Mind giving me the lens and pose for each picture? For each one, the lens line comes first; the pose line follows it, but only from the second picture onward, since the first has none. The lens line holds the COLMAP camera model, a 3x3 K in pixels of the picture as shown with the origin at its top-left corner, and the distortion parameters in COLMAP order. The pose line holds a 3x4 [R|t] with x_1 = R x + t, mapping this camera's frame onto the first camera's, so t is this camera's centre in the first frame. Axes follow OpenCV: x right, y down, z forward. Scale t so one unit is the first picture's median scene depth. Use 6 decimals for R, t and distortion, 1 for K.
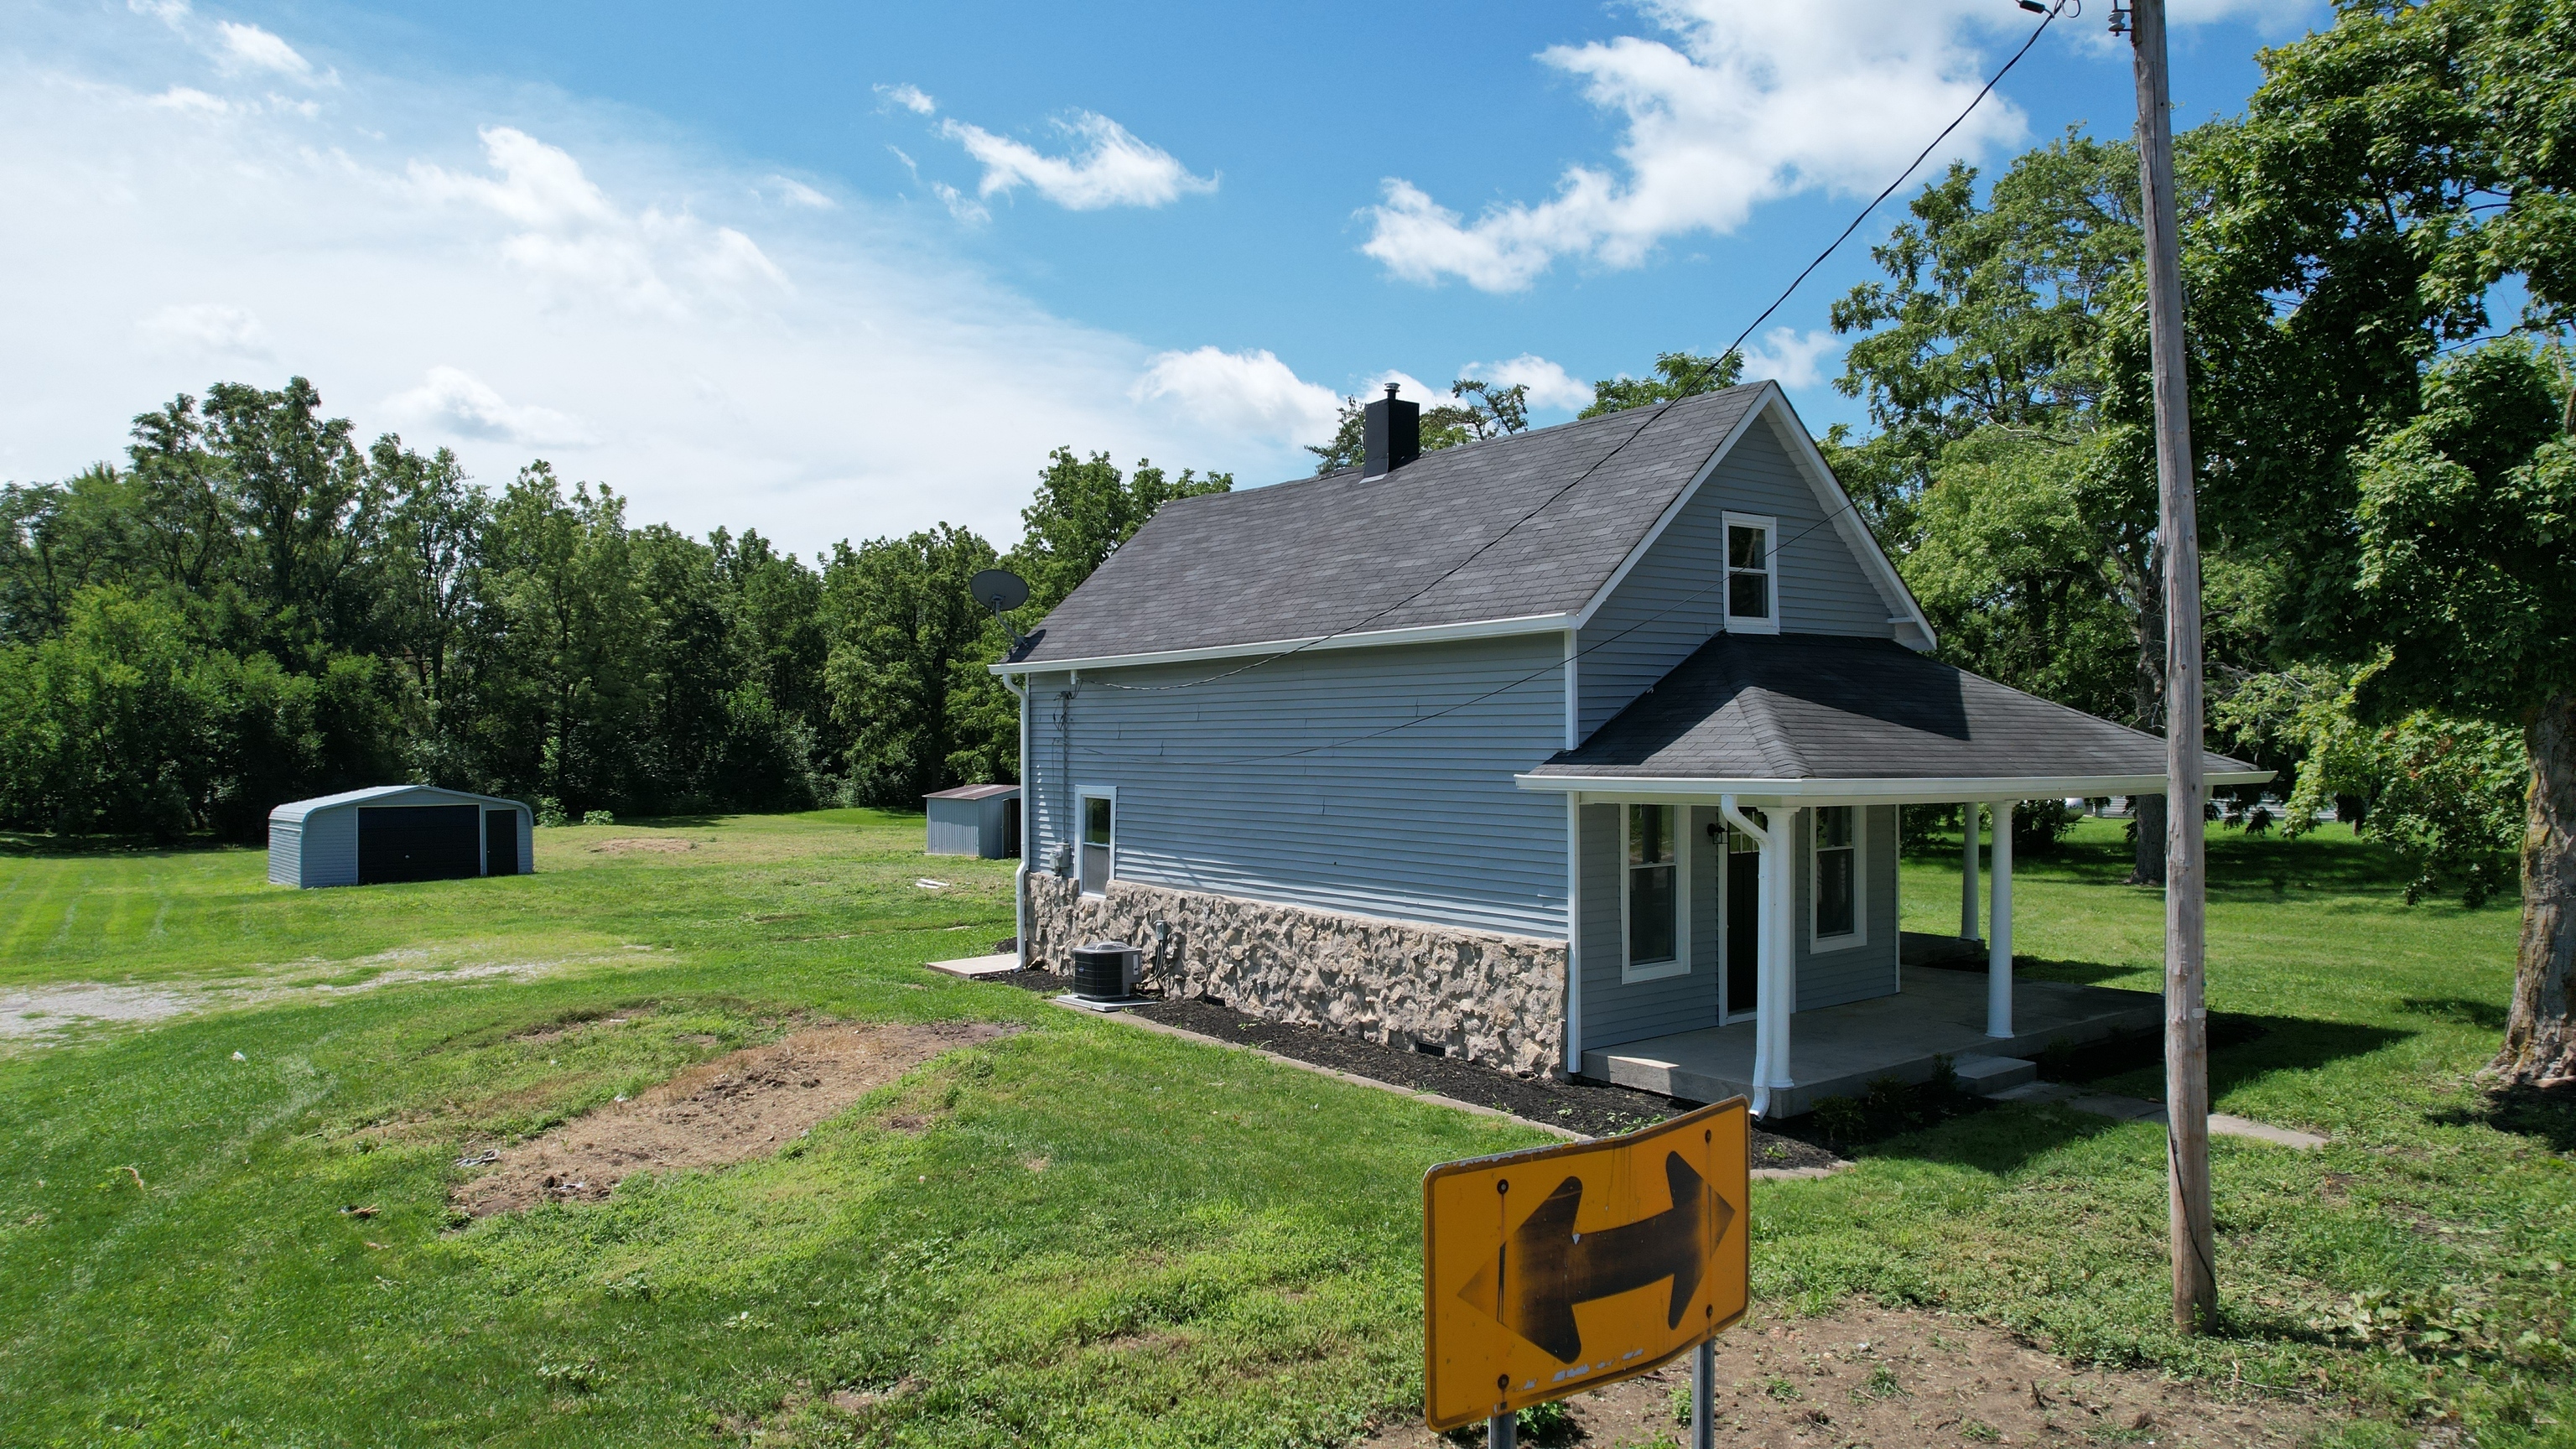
lens RADIAL K [[1641.6, 0, 1269.0], [0, 1641.6, 732.5], [0, 0, 1]] dist [-0.071783, 0.059154]
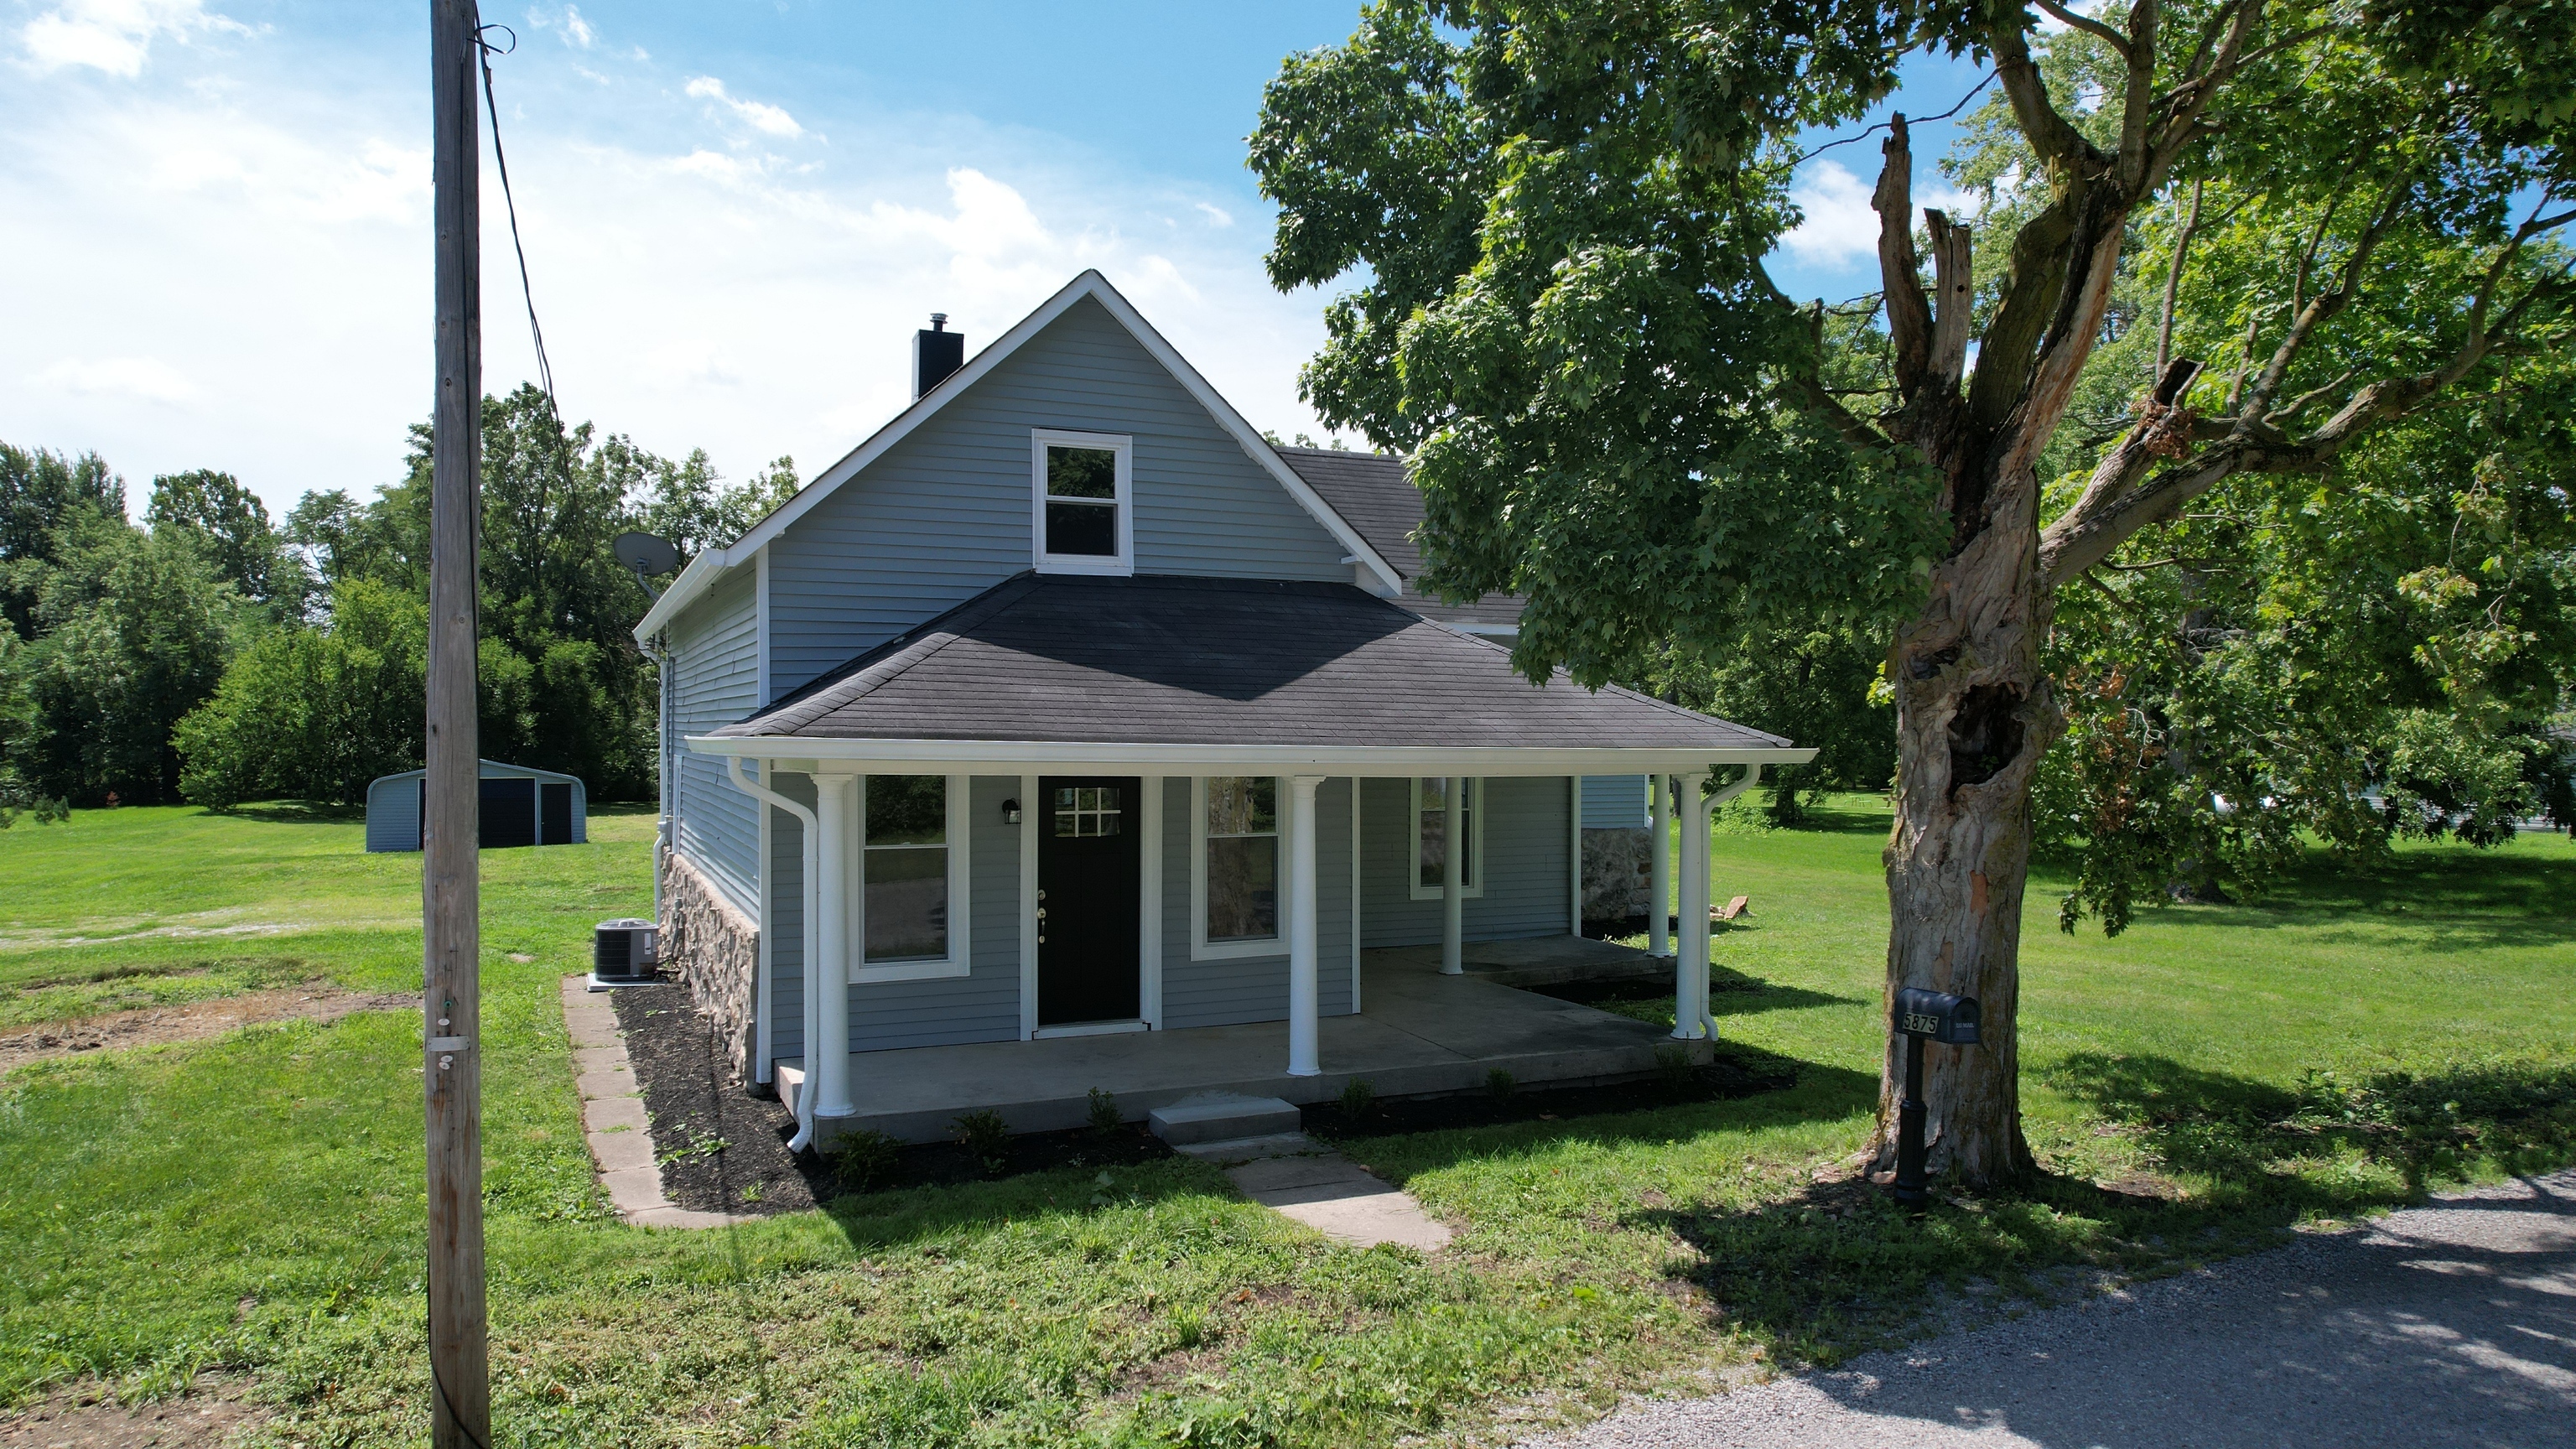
lens RADIAL K [[1641.9, 0, 1269.4], [0, 1641.9, 733.0], [0, 0, 1]] dist [-0.079289, 0.070500]
pose [[0.976807, 0.009193, -0.213923, 0.106989], [-0.008237, 0.999952, 0.005362, 0.002859], [0.213962, -0.003476, 0.976836, 0.037341]]
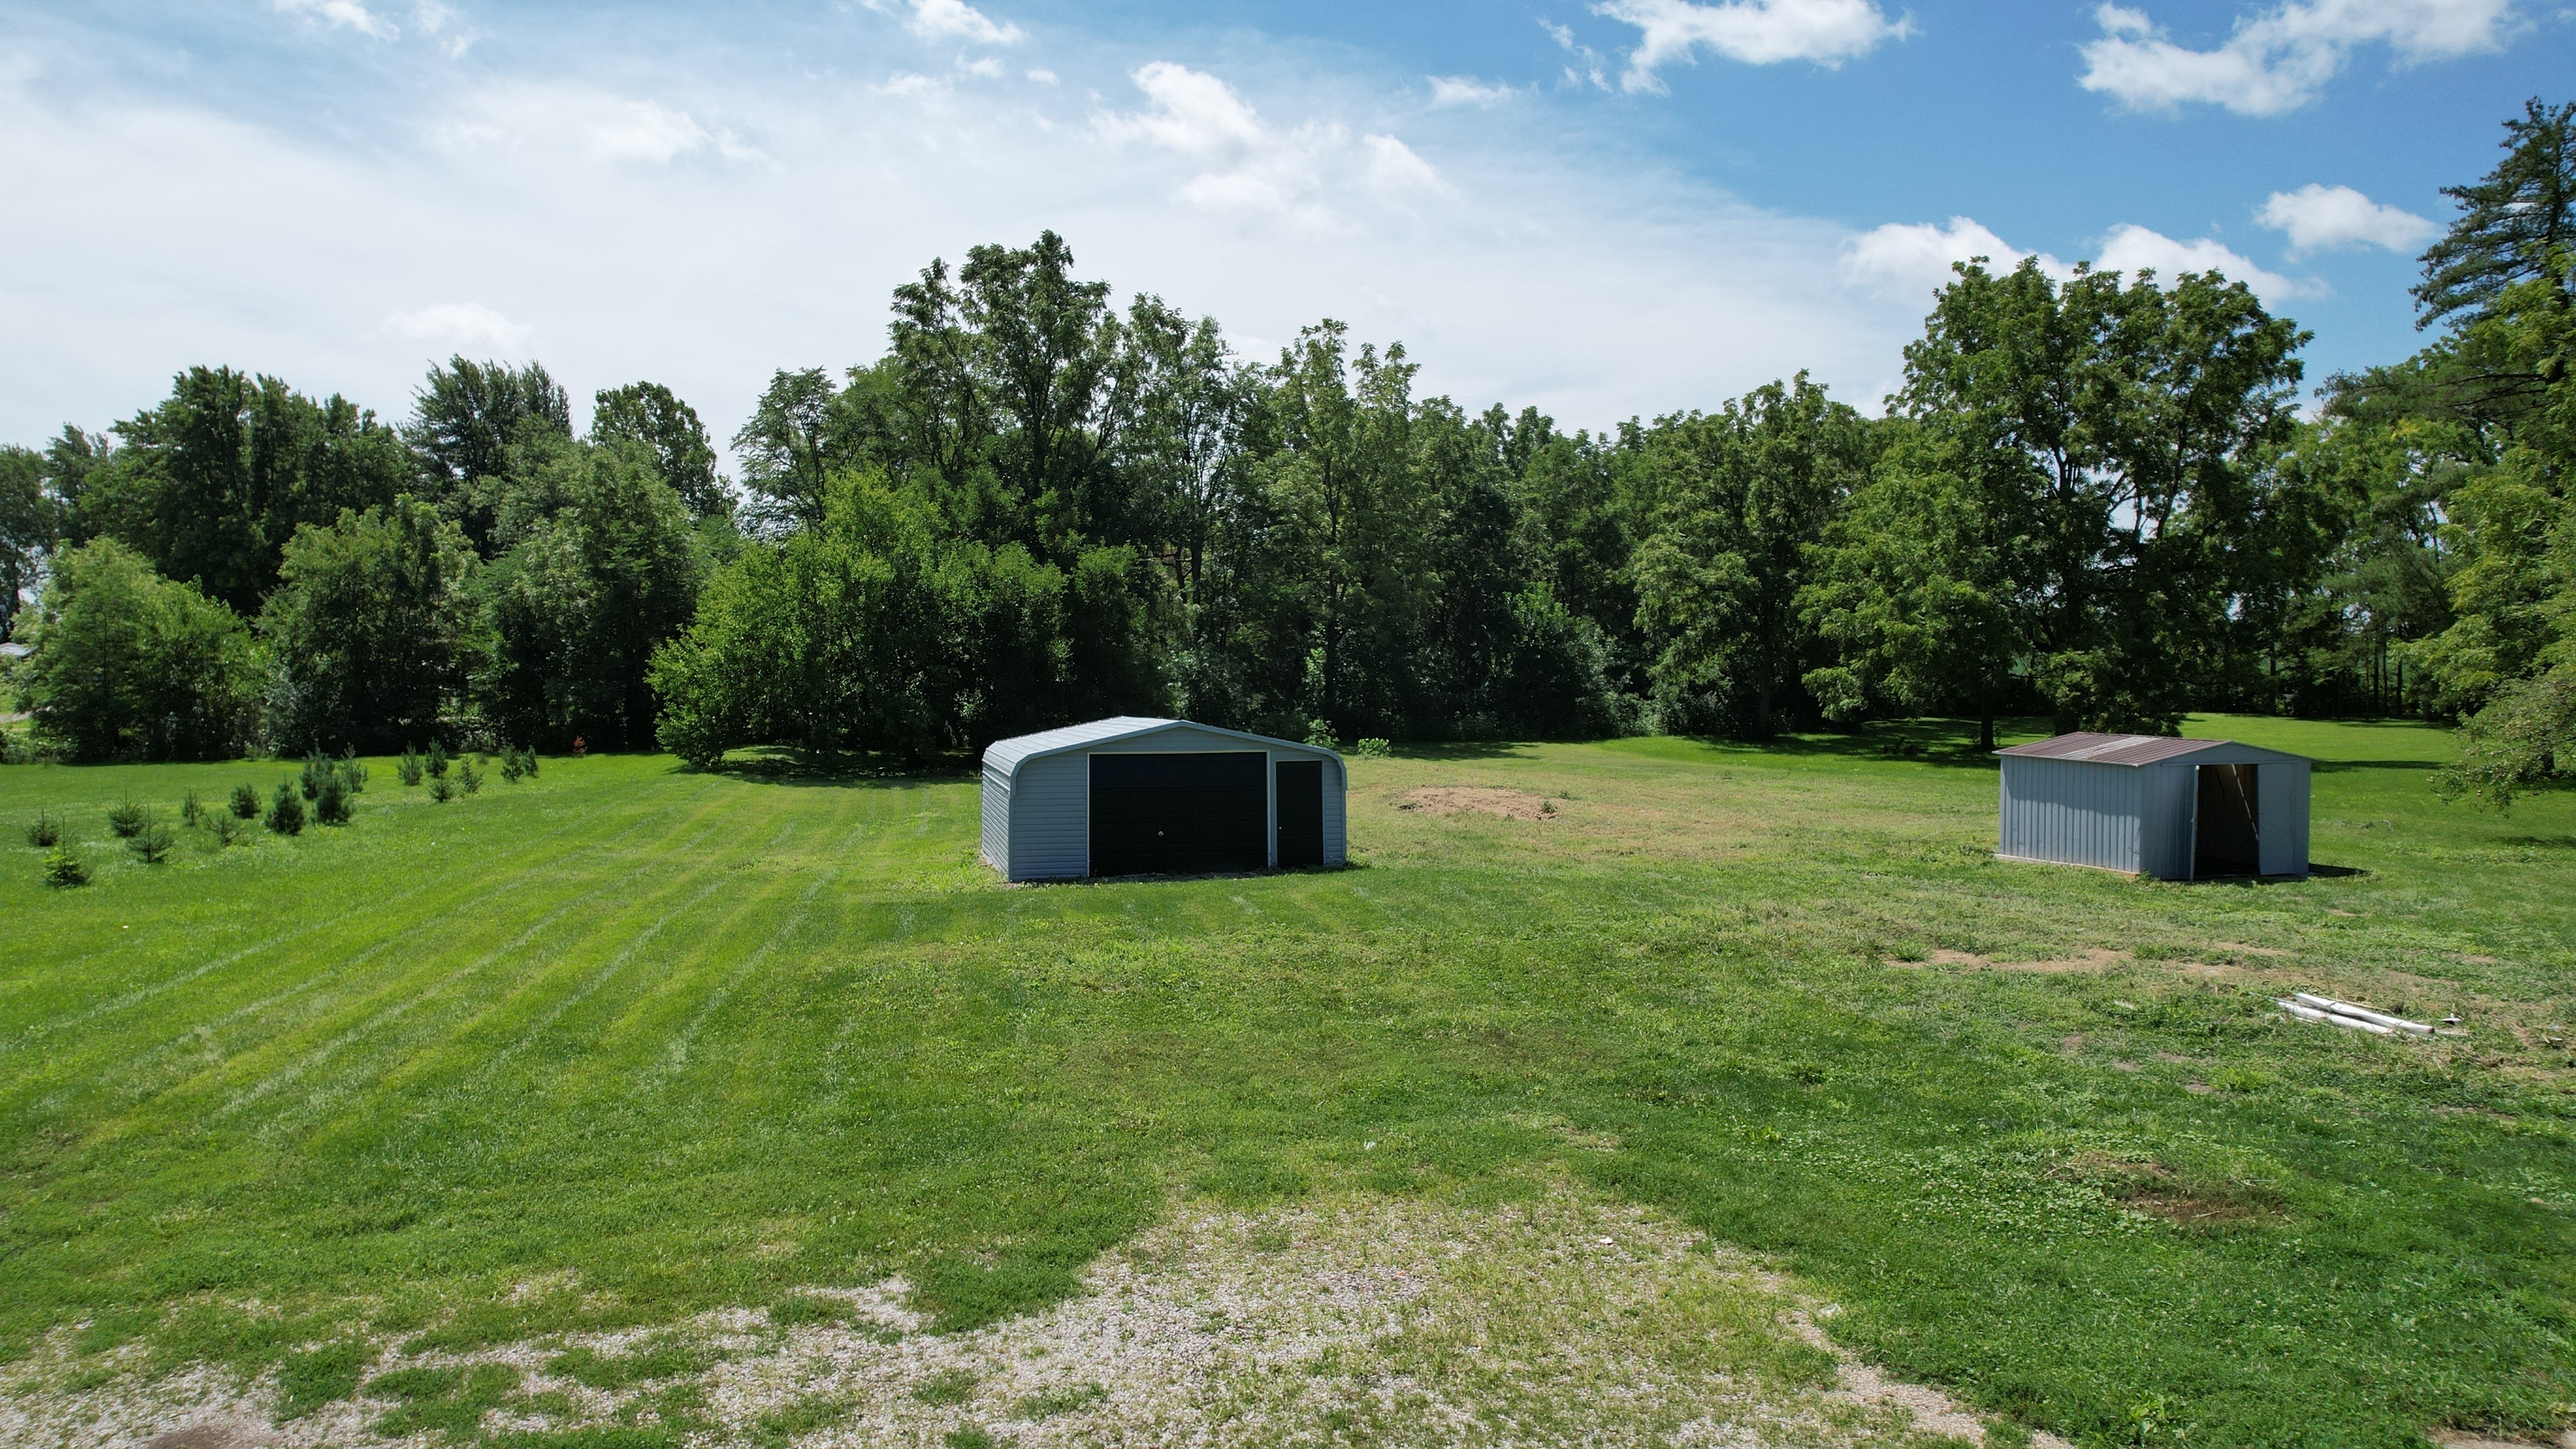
lens RADIAL K [[1662.8, 0, 1288.0], [0, 1662.8, 724.5], [0, 0, 1]] dist [-0.068513, -0.000153]
pose [[0.914085, 0.022986, -0.404870, -0.116171], [-0.003846, 0.998839, 0.048026, 0.001801], [0.405504, -0.042342, 0.913112, 0.220121]]
